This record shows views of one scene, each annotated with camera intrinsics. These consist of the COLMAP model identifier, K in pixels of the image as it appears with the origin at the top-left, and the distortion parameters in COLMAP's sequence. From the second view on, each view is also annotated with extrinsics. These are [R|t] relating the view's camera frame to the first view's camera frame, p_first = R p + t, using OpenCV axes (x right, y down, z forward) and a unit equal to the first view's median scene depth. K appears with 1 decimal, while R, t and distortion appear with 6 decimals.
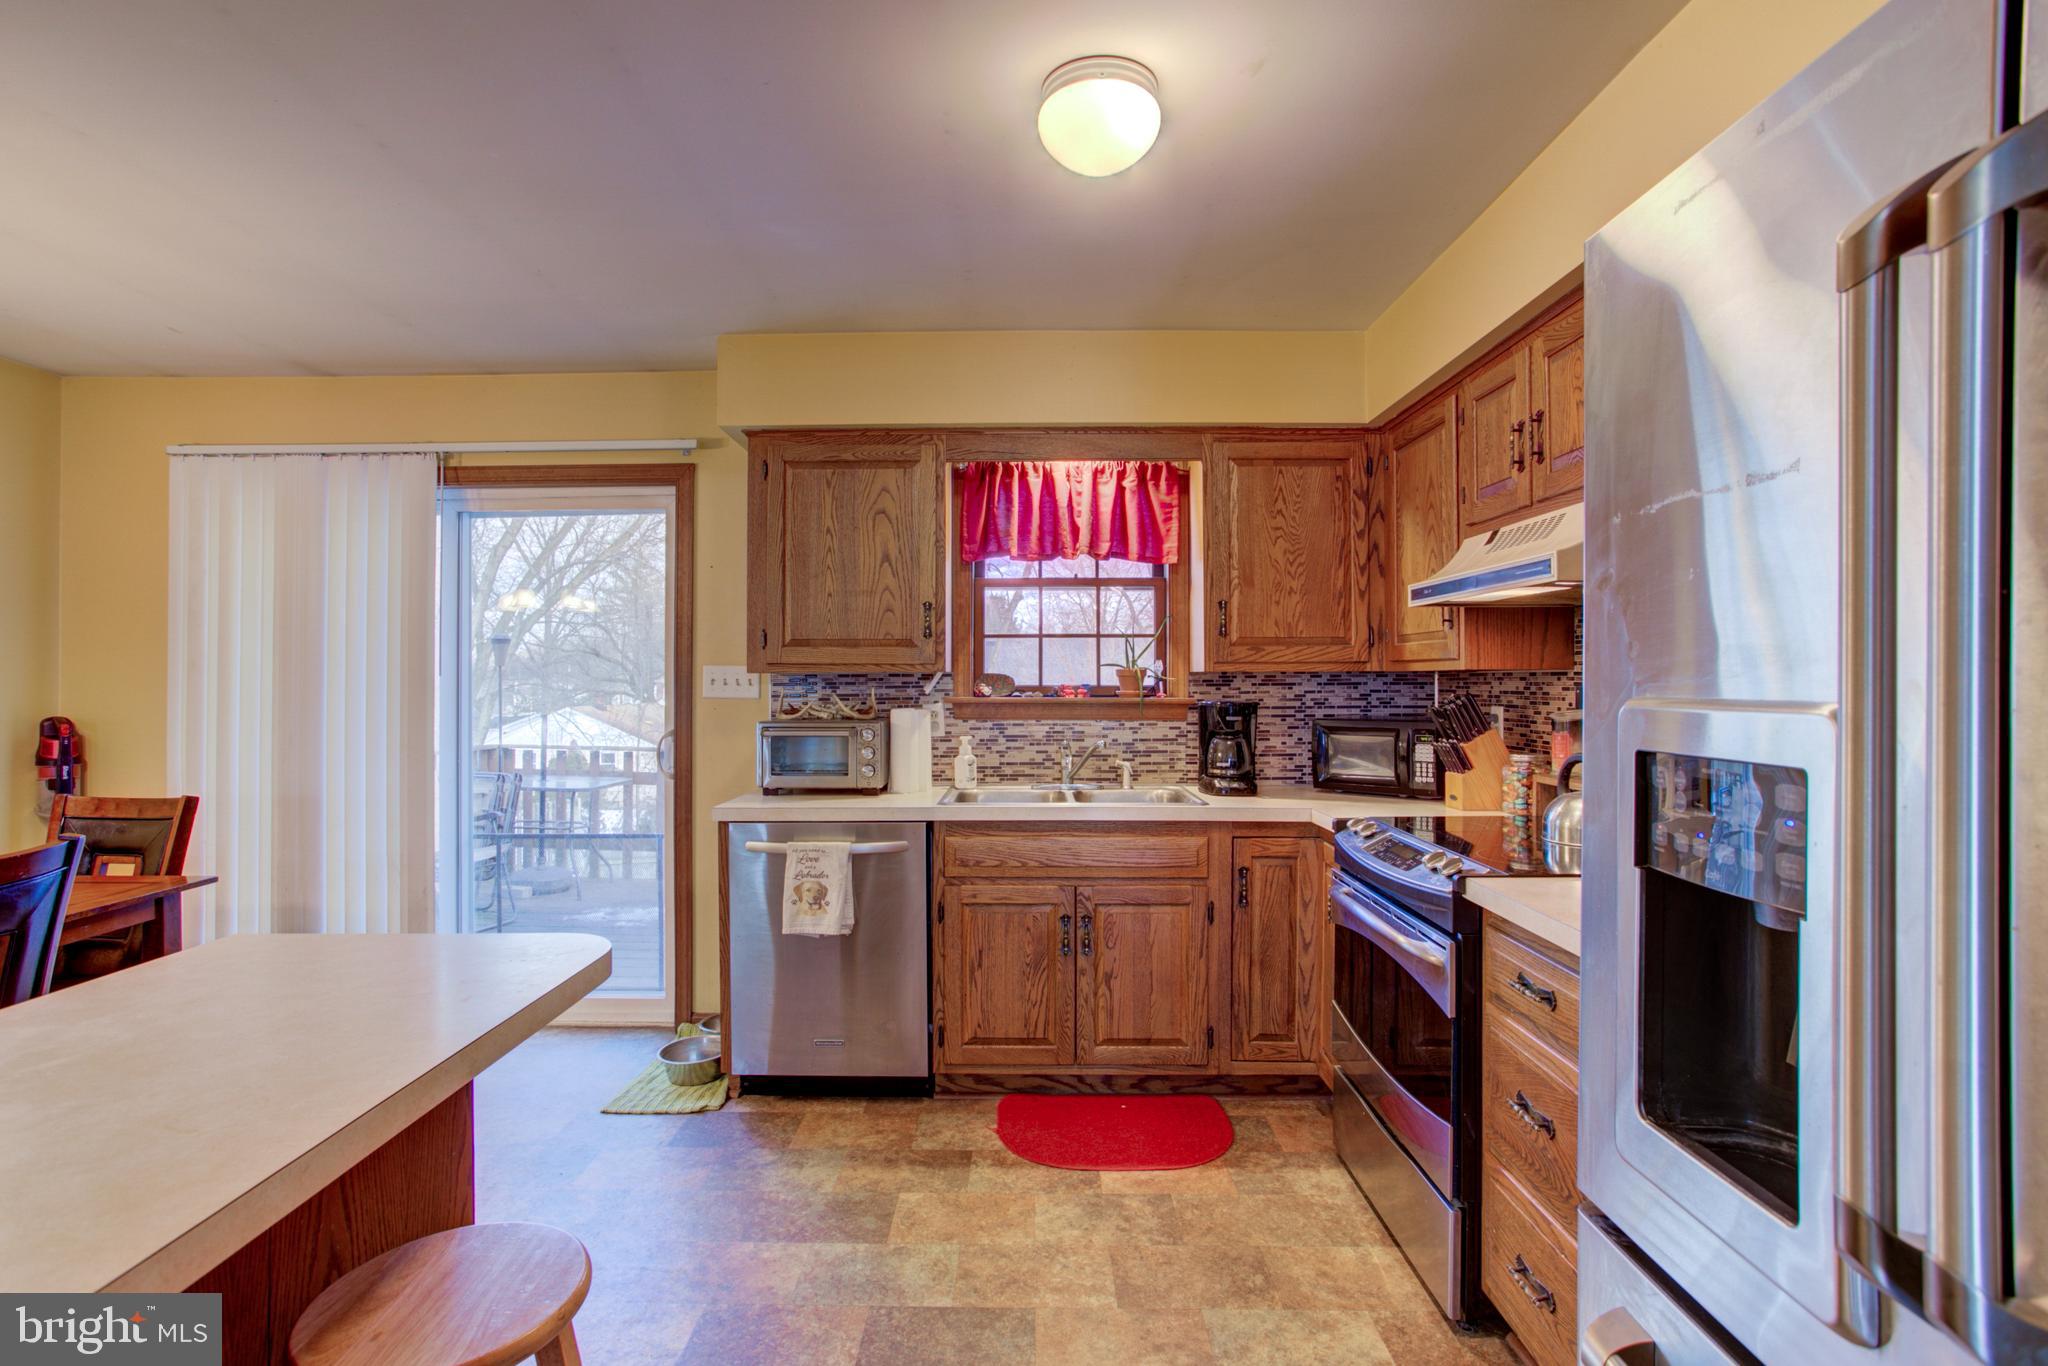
lens RADIAL K [[1005.8, 0, 1018.3], [0, 1005.8, 678.0], [0, 0, 1]] dist [-0.011775, 0.016074]
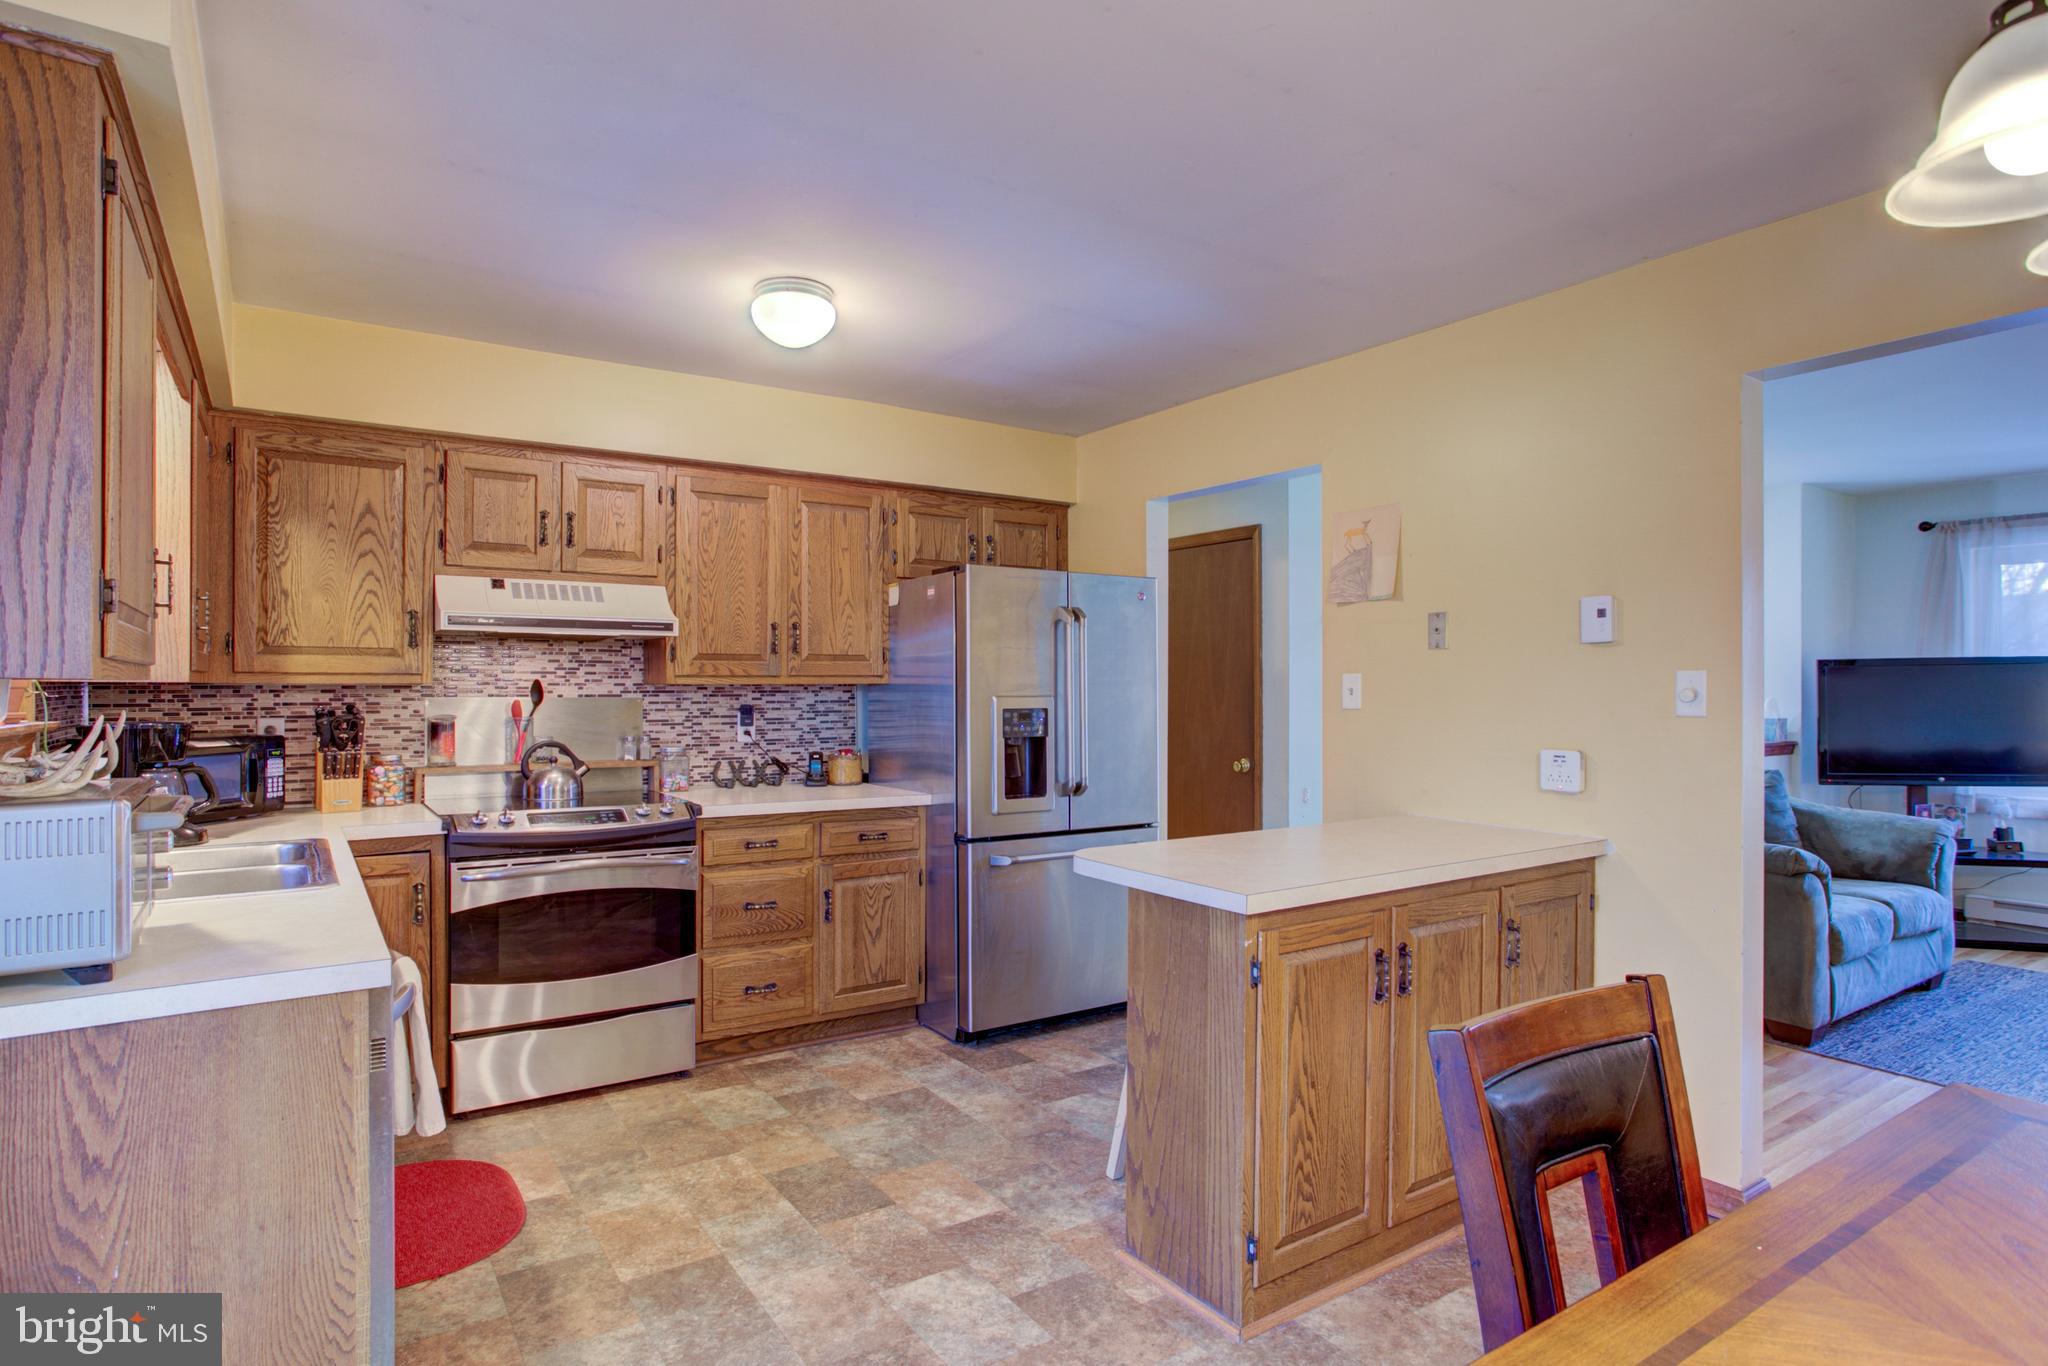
lens RADIAL K [[1096.8, 0, 998.4], [0, 1096.8, 687.9], [0, 0, 1]] dist [-0.023580, 0.014869]
pose [[-0.557958, 0.001782, 0.829867, -0.775884], [0.002582, 0.999997, -0.000412, -0.000330], [-0.829865, 0.001913, -0.557961, 0.897637]]
